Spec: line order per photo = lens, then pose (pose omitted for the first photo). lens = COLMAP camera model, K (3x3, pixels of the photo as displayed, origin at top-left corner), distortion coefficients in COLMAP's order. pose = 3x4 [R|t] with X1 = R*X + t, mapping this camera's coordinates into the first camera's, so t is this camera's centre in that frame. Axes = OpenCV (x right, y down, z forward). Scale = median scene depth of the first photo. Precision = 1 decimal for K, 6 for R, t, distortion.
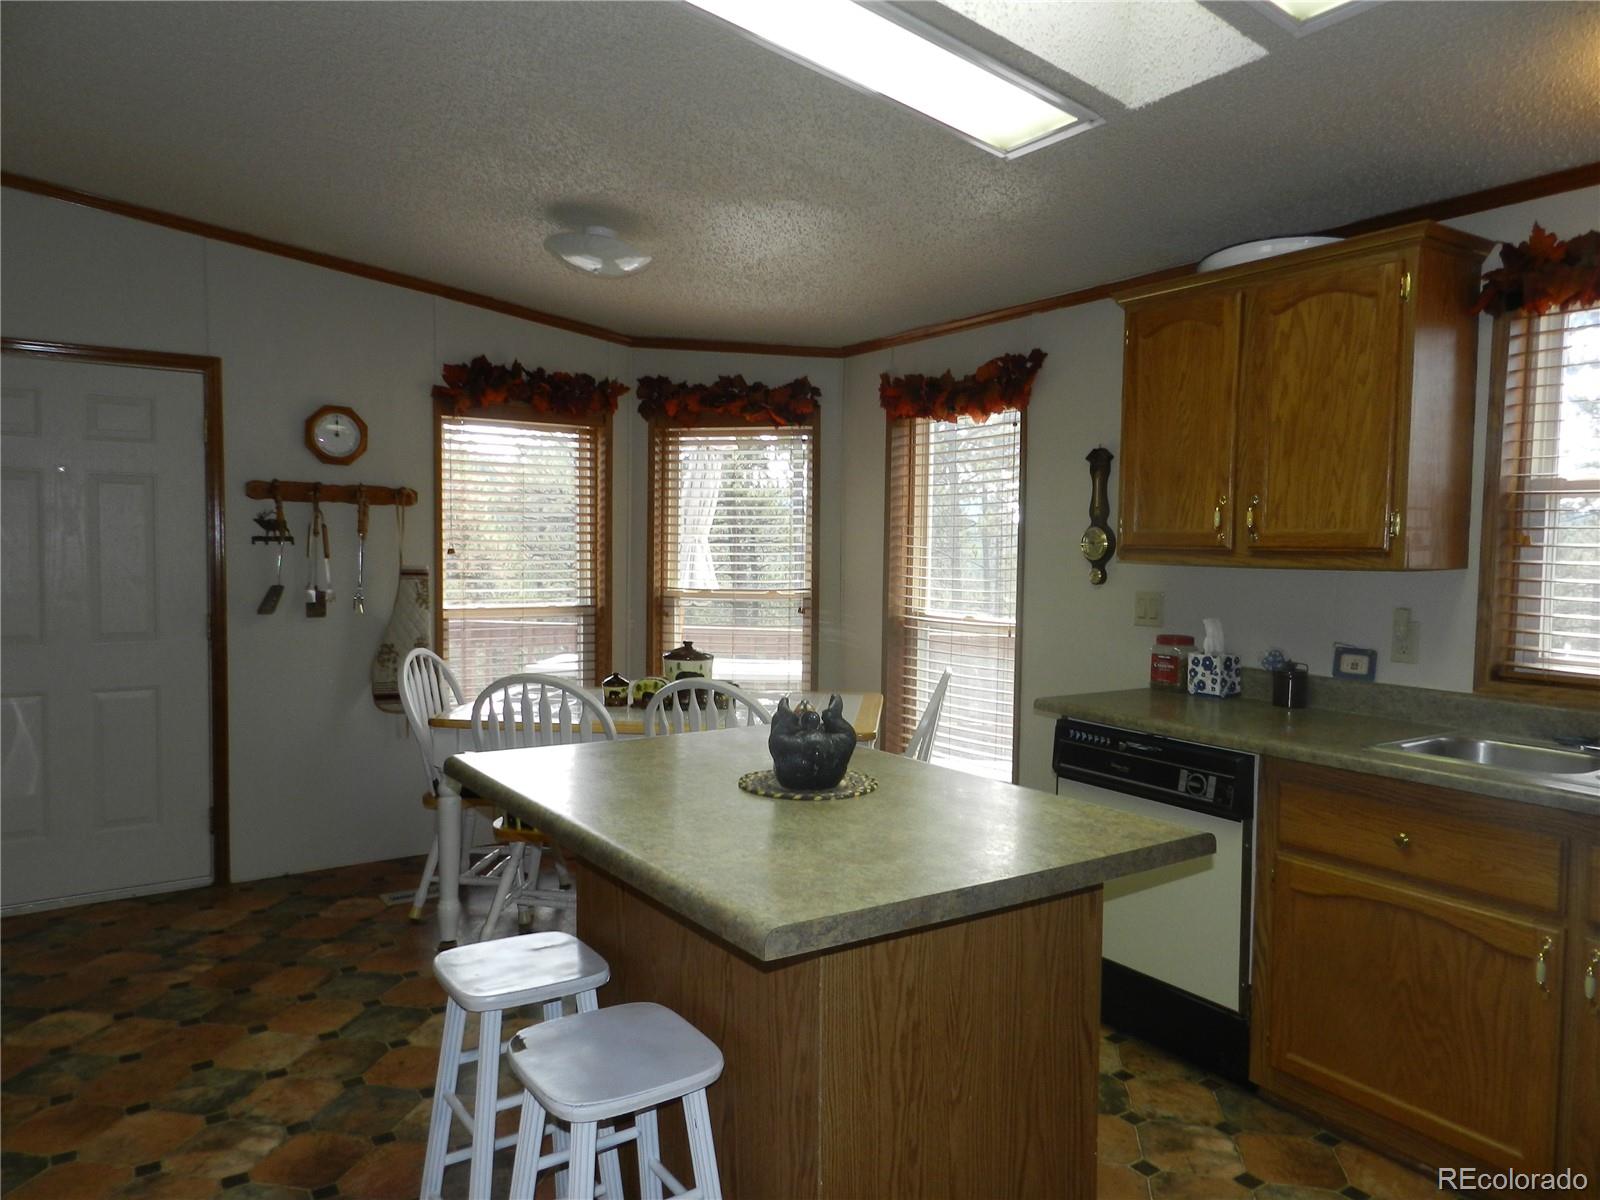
lens RADIAL K [[1099.8, 0, 790.7], [0, 1099.8, 598.3], [0, 0, 1]] dist [0.028218, -0.009966]
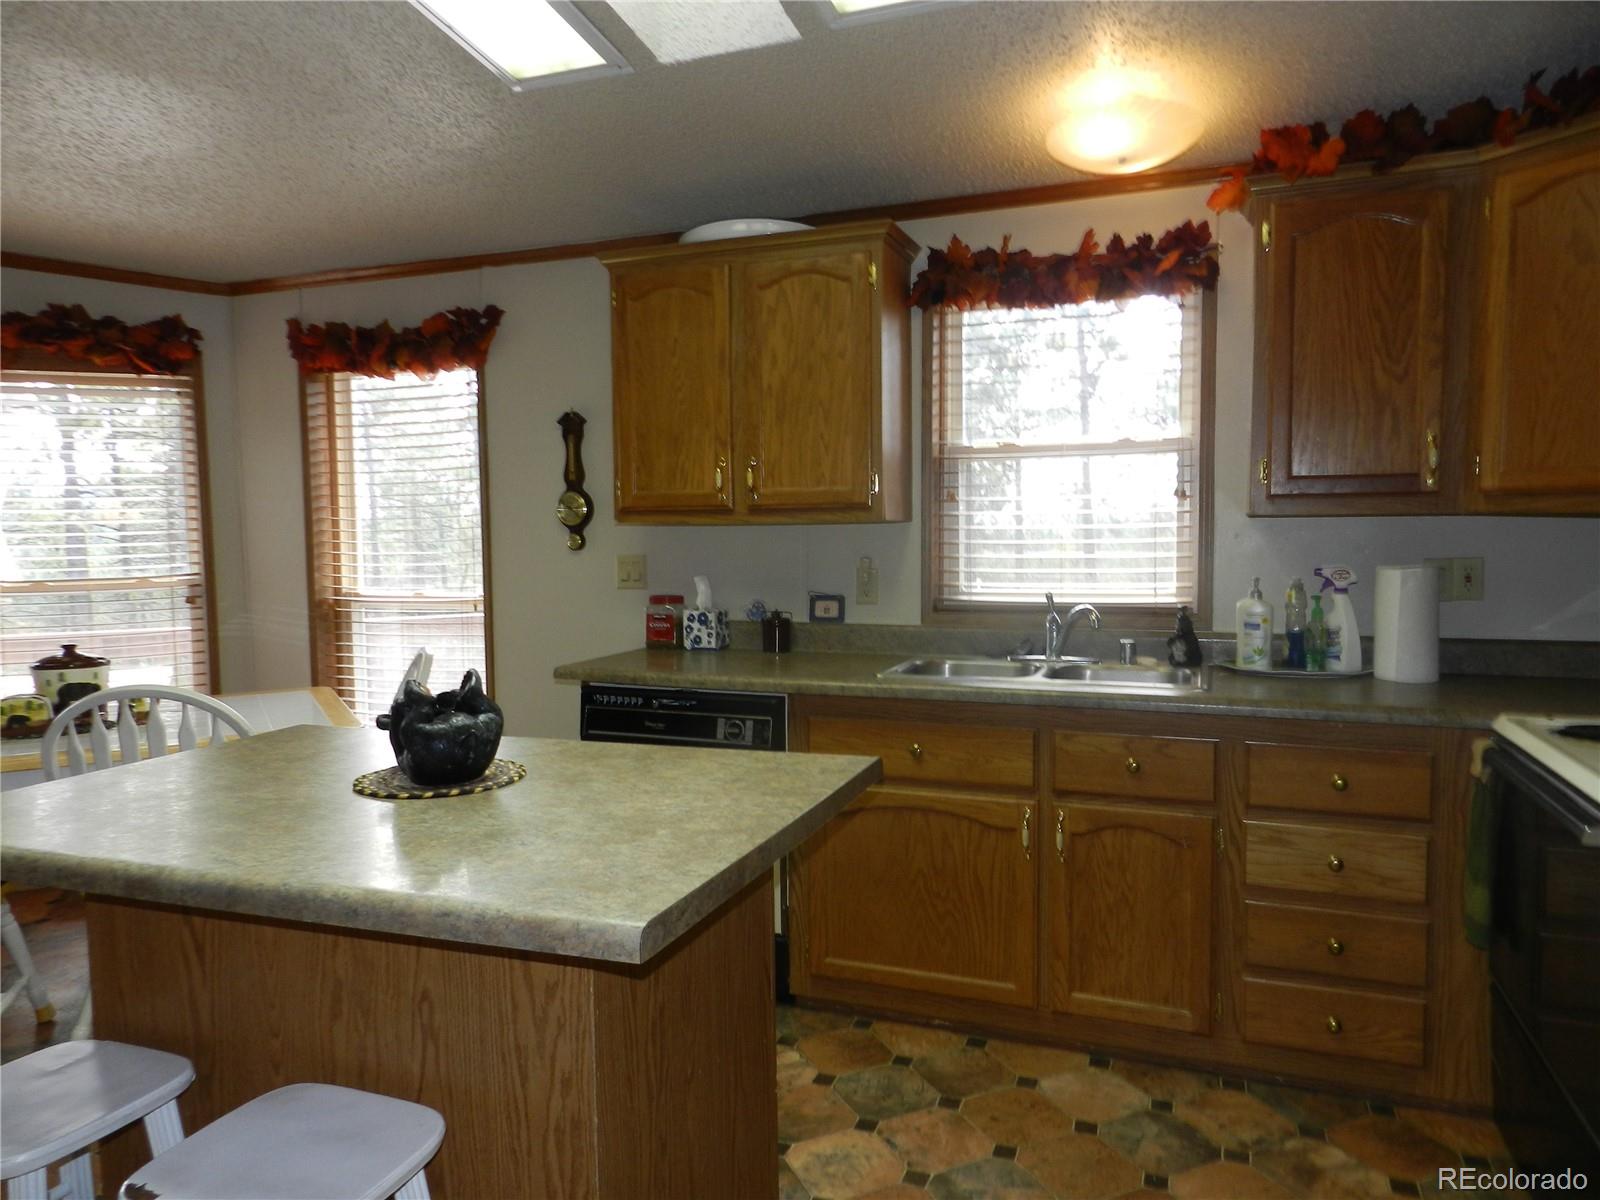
lens RADIAL K [[1099.8, 0, 797.9], [0, 1099.8, 599.8], [0, 0, 1]] dist [0.028218, -0.009966]
pose [[0.816928, -0.061357, 0.573466, -0.163295], [0.051292, 0.998114, 0.033723, 0.011099], [-0.574454, 0.001865, 0.818535, 0.097201]]
